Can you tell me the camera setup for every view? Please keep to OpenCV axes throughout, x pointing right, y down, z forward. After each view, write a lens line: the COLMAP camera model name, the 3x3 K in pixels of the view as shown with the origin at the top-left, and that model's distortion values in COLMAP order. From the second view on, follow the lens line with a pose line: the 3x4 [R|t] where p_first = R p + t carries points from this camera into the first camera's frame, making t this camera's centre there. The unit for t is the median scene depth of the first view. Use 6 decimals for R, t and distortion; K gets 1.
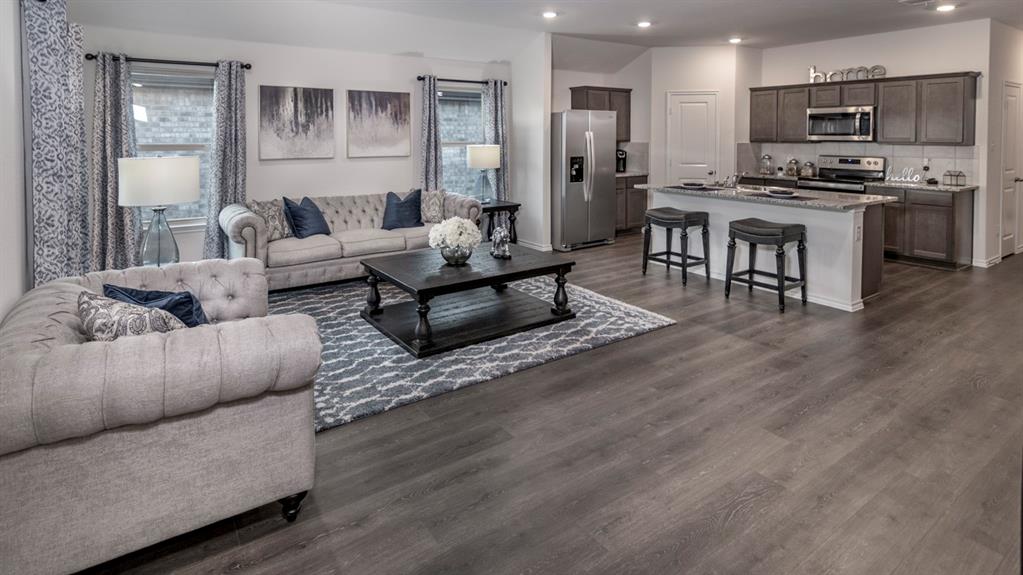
lens RADIAL K [[527.7, 0, 498.4], [0, 527.7, 149.0], [0, 0, 1]] dist [-0.004000, 0.003103]
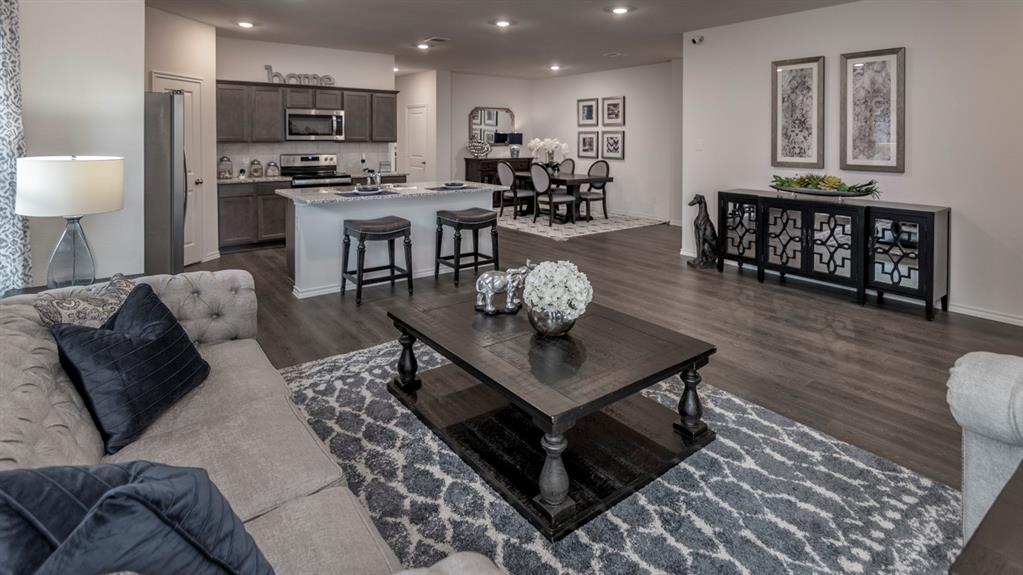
lens RADIAL K [[510.8, 0, 521.3], [0, 510.8, 132.8], [0, 0, 1]] dist [-0.006476, 0.001342]
pose [[-0.055149, 0.006271, 0.998458, -0.506176], [0.018421, 0.999816, -0.005262, -0.021008], [-0.998308, 0.018103, -0.055255, 0.746569]]
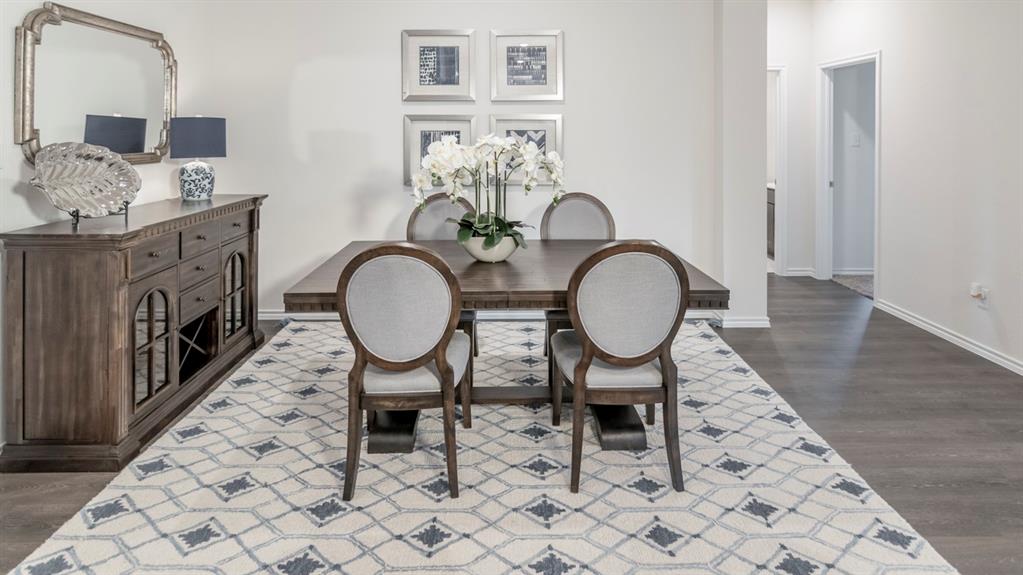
lens RADIAL K [[527.7, 0, 525.5], [0, 527.7, 135.8], [0, 0, 1]] dist [-0.004000, 0.003103]
pose [[-0.824843, -0.004822, 0.565342, 0.796552], [0.013014, 0.999537, 0.027513, -0.022079], [-0.565213, 0.030051, -0.824398, 0.953697]]
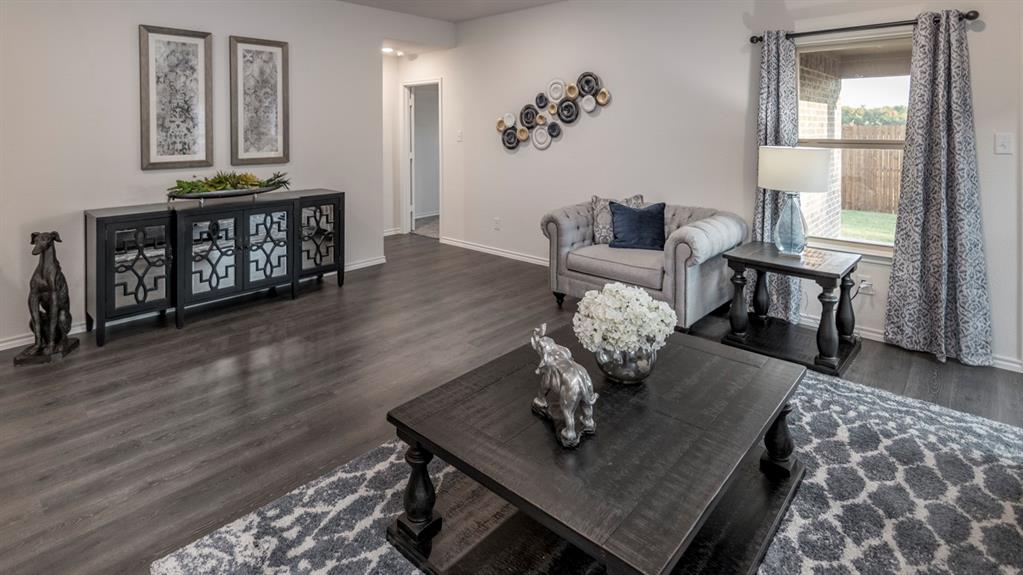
lens RADIAL K [[527.7, 0, 504.5], [0, 527.7, 139.5], [0, 0, 1]] dist [-0.004000, 0.003103]
pose [[-0.978829, 0.008236, -0.204515, 0.085605], [-0.000941, 0.998998, 0.044734, -0.028224], [0.204679, 0.043979, -0.977841, 1.023301]]
